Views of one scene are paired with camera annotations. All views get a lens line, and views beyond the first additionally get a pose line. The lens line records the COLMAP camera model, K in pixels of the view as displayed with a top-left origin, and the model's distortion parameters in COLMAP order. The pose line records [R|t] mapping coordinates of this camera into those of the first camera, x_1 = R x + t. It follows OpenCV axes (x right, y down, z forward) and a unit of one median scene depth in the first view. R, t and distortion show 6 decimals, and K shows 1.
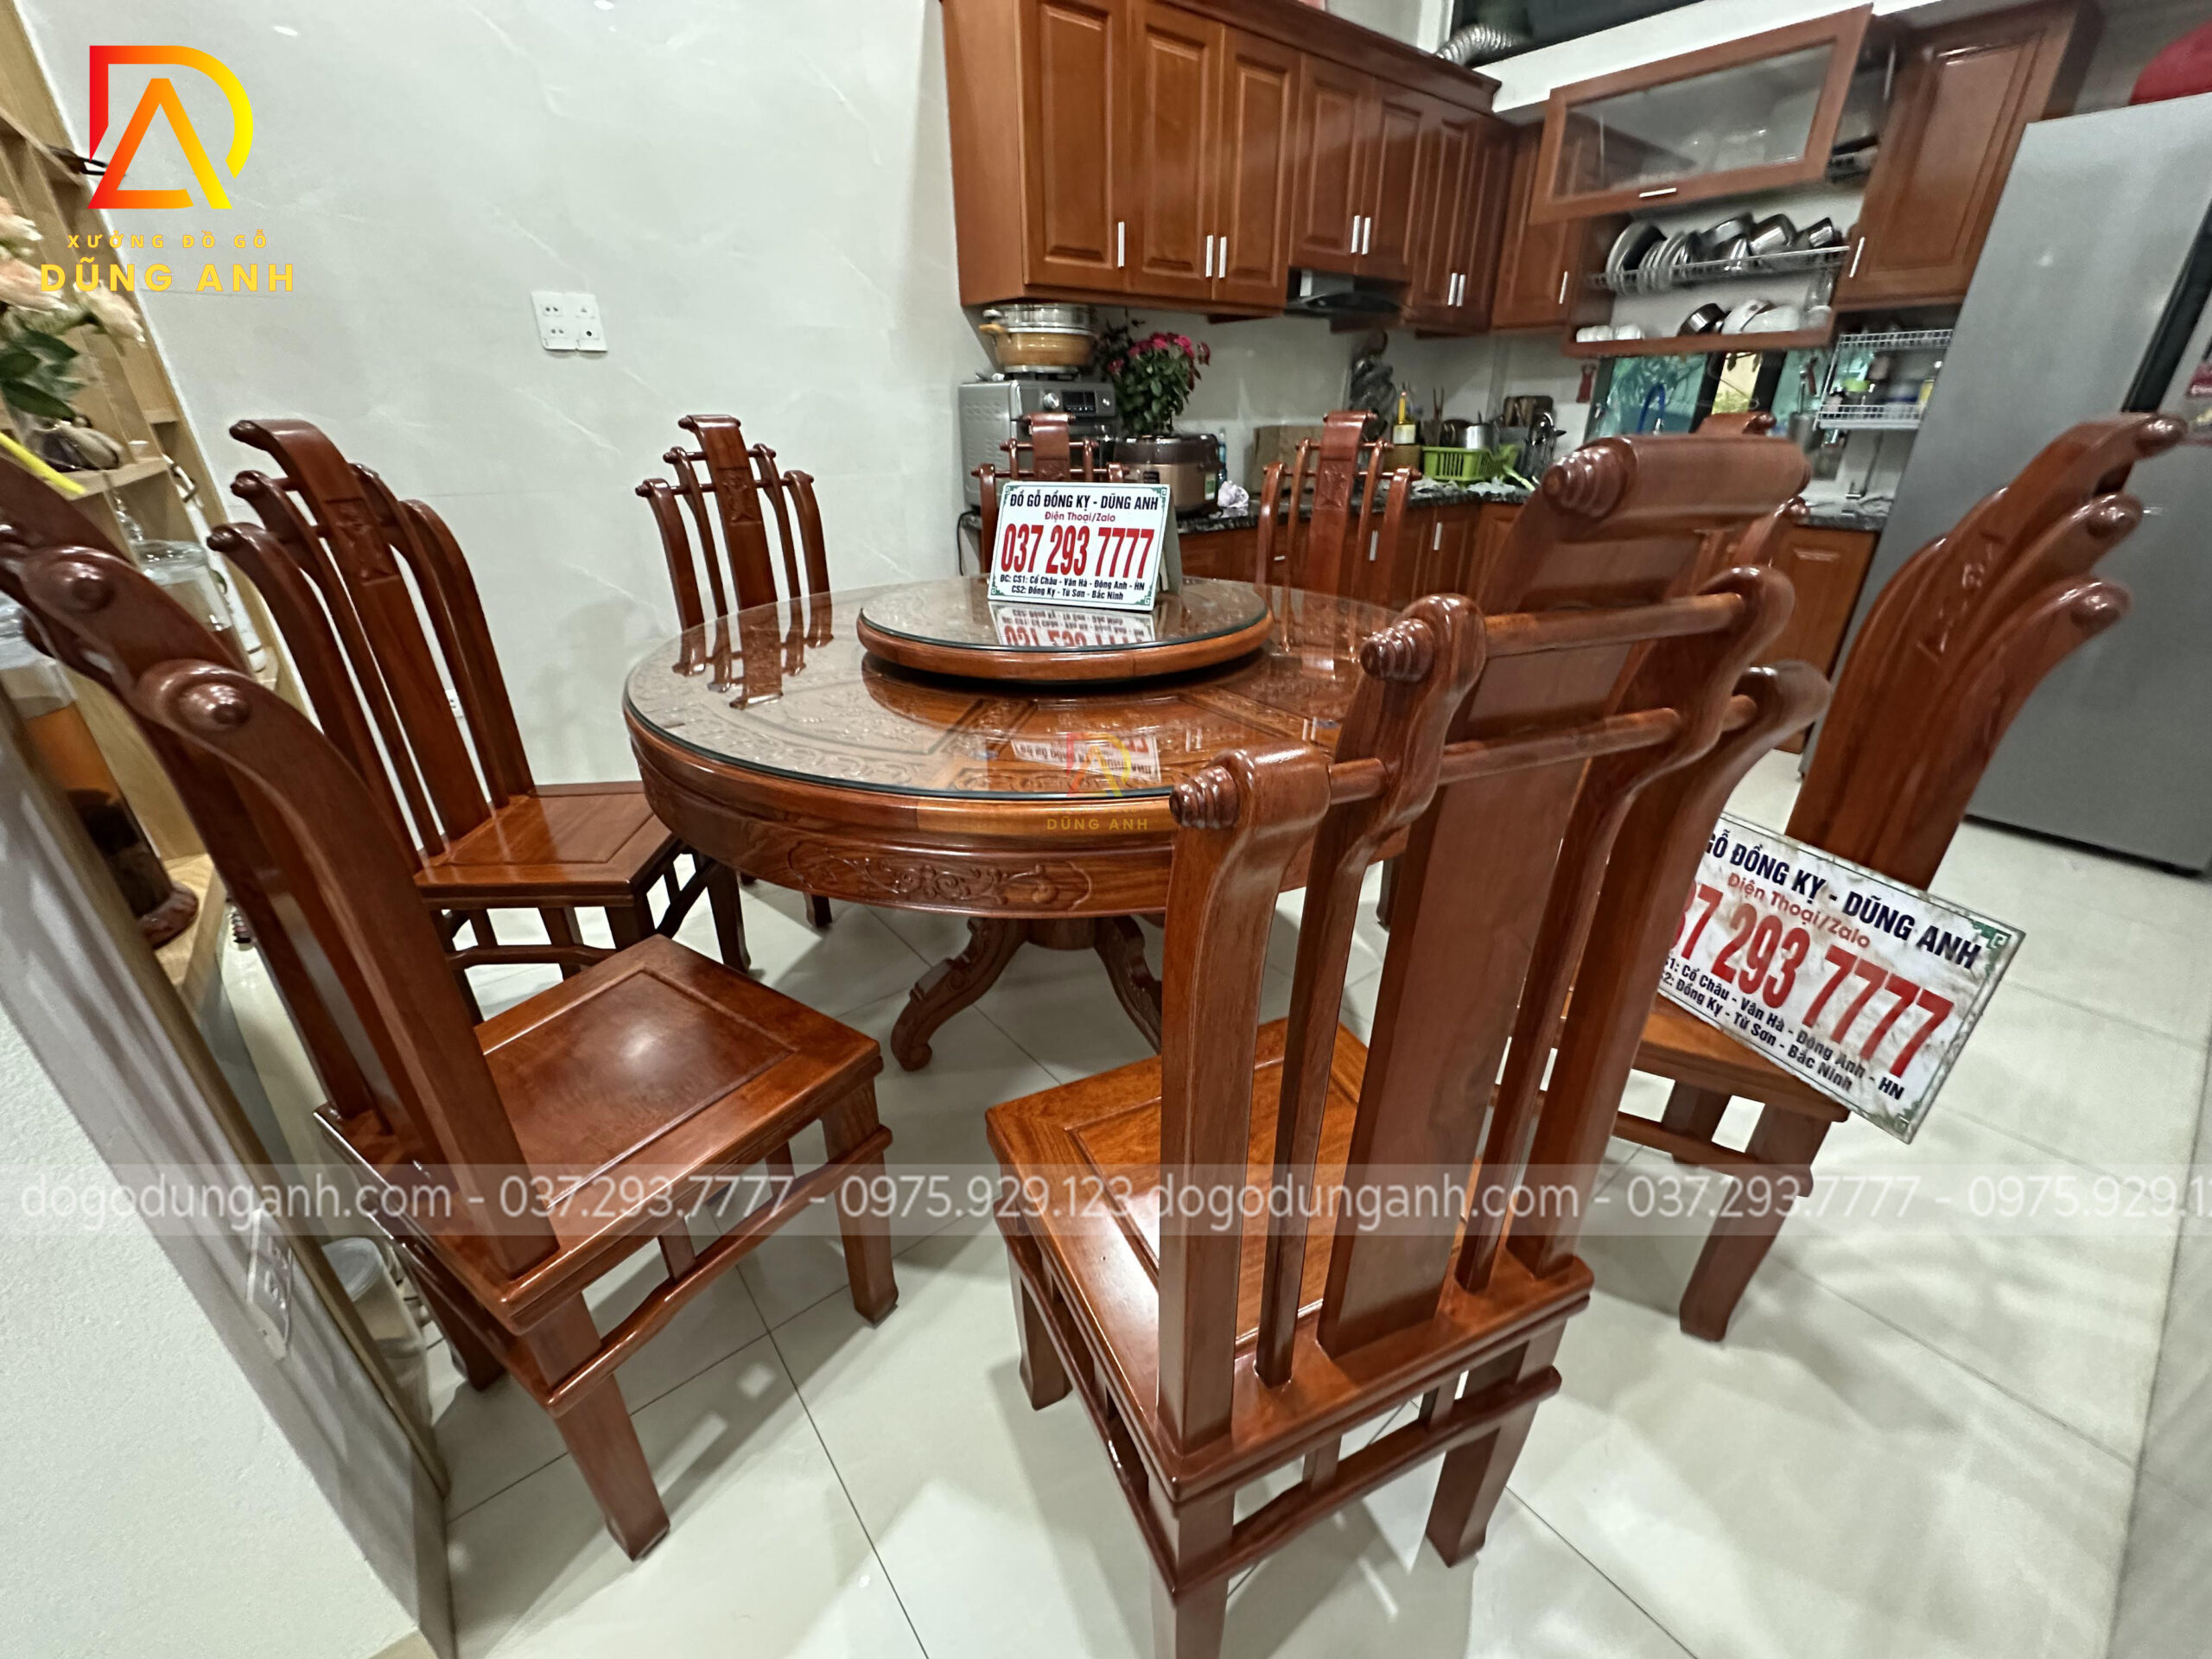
lens RADIAL K [[883.1, 0, 1103.8], [0, 883.1, 830.6], [0, 0, 1]] dist [-0.006050, 0.001018]
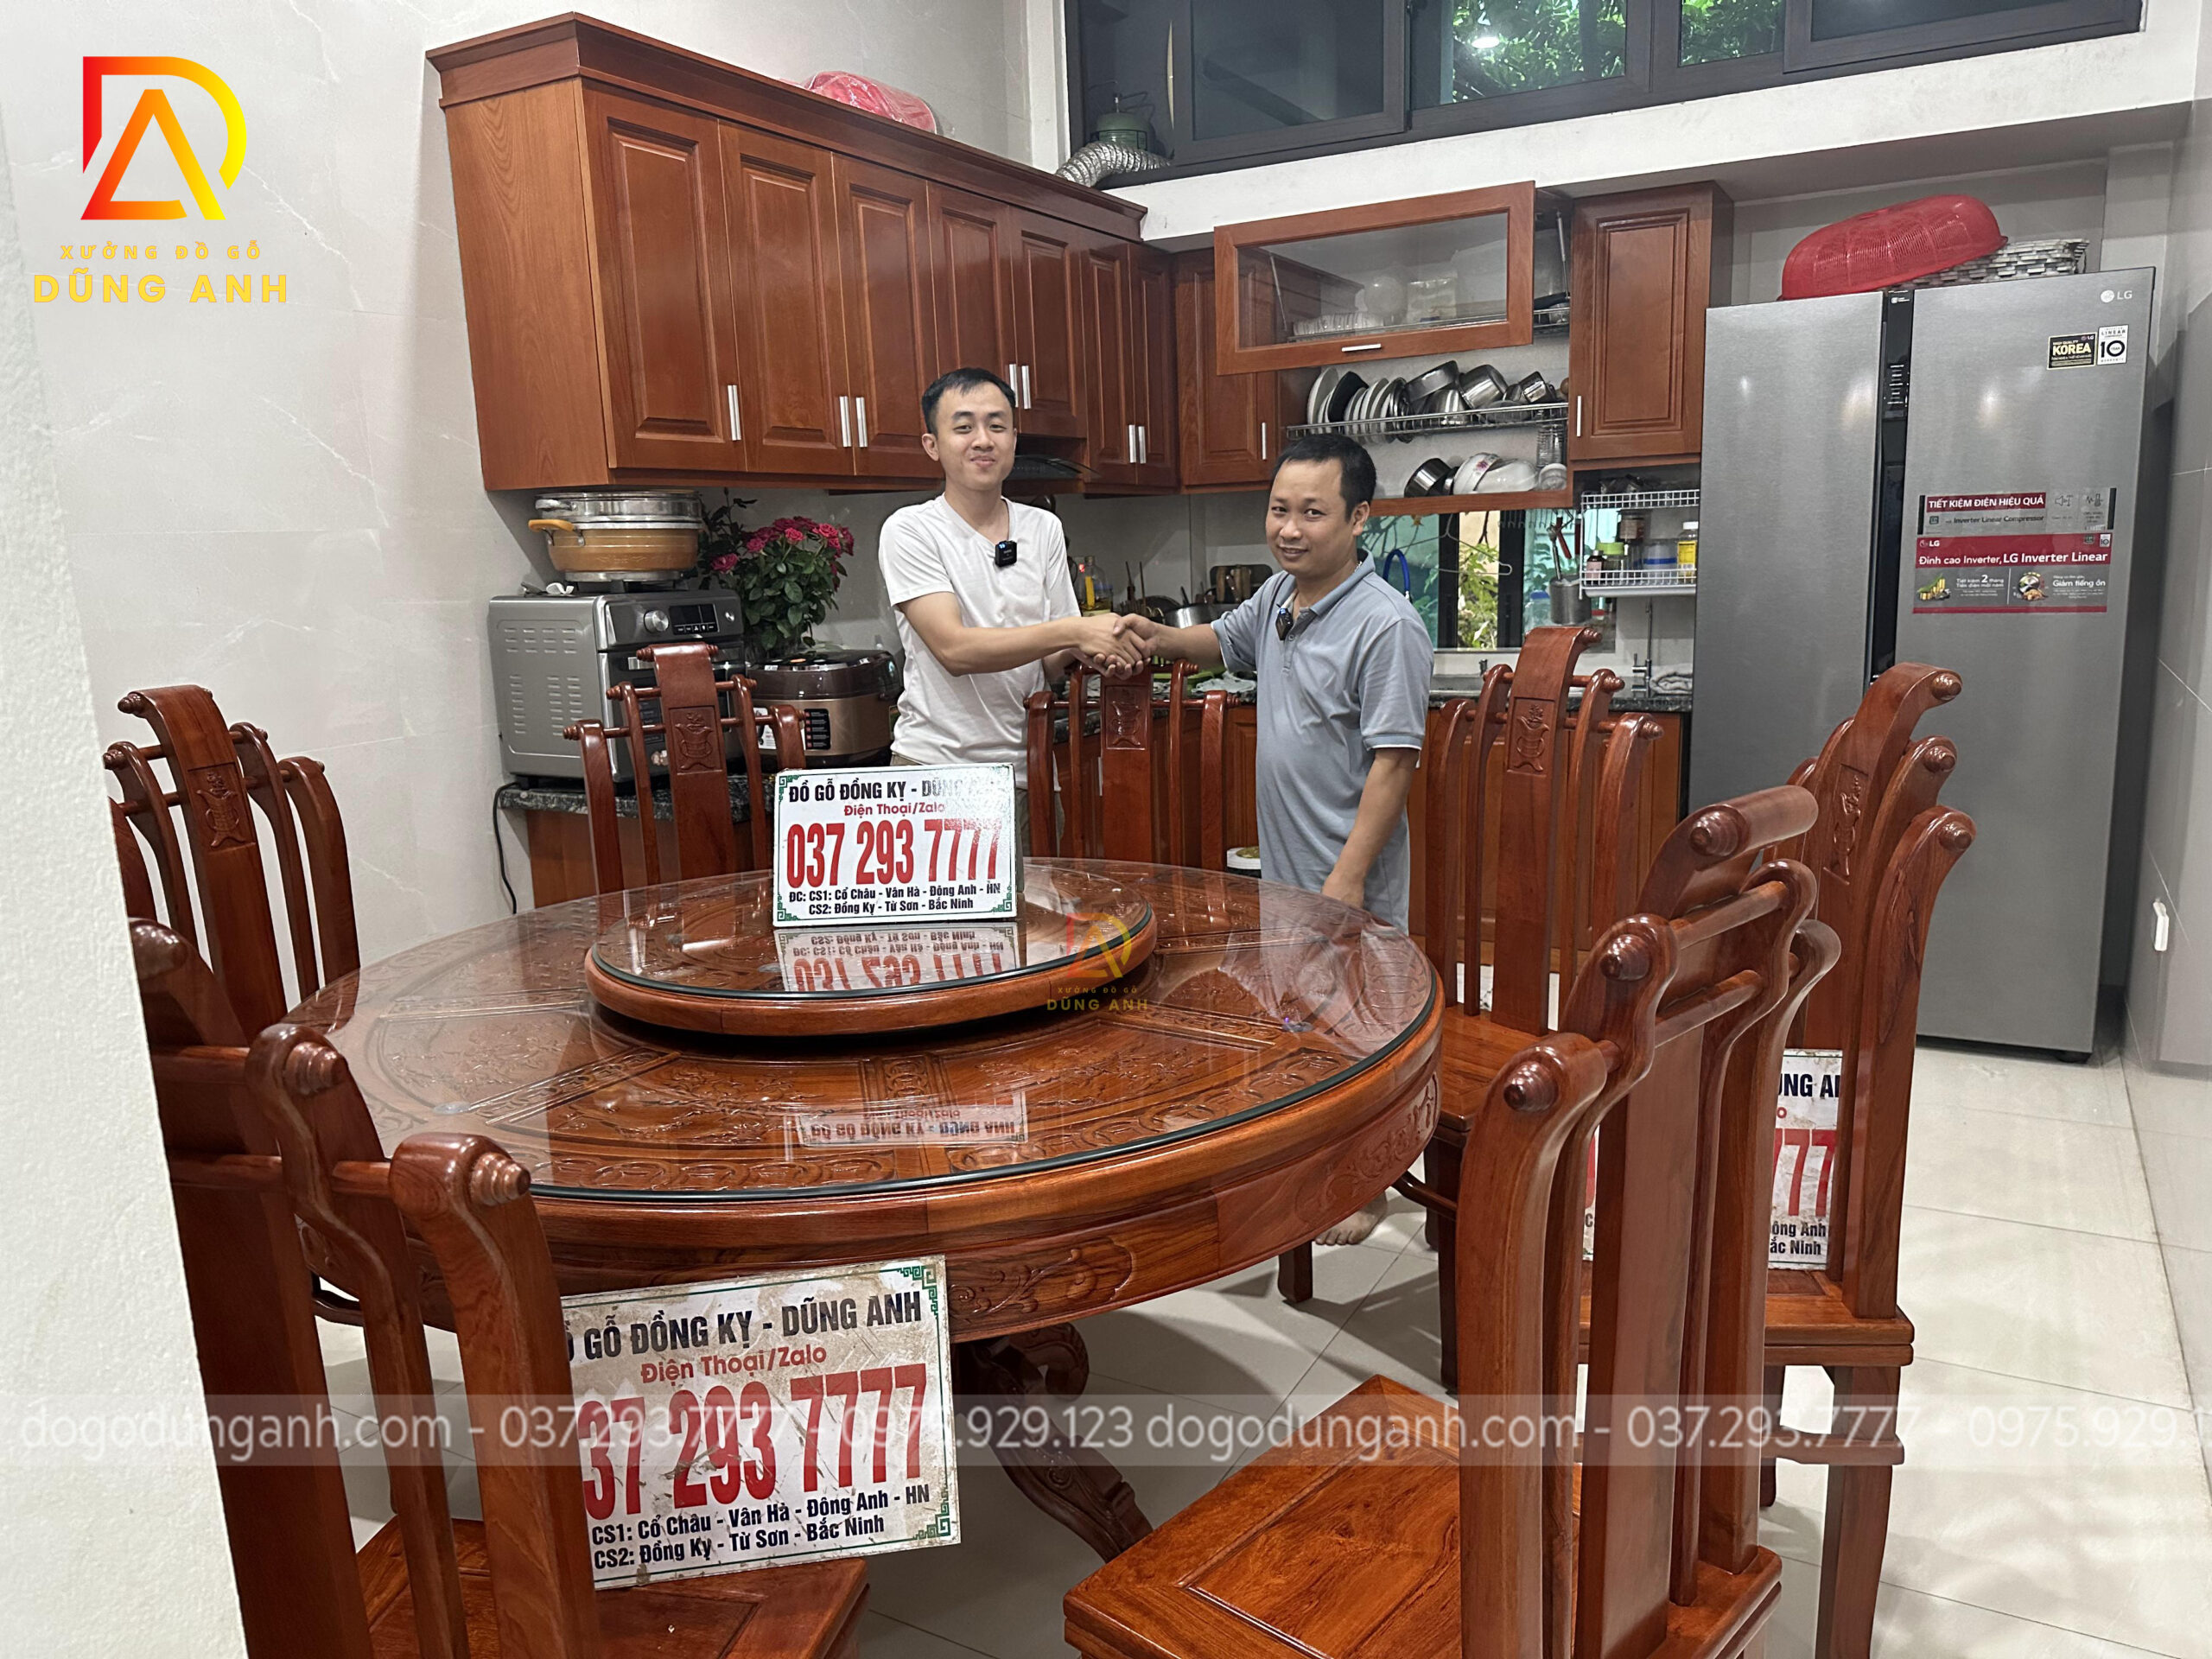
lens RADIAL K [[1558.9, 0, 1116.1], [0, 1558.9, 832.7], [0, 0, 1]] dist [0.071170, -0.104988]
pose [[0.924746, -0.098029, 0.367743, -0.339755], [0.190258, 0.955929, -0.223611, 0.001777], [-0.329616, 0.276749, 0.902642, -0.266760]]
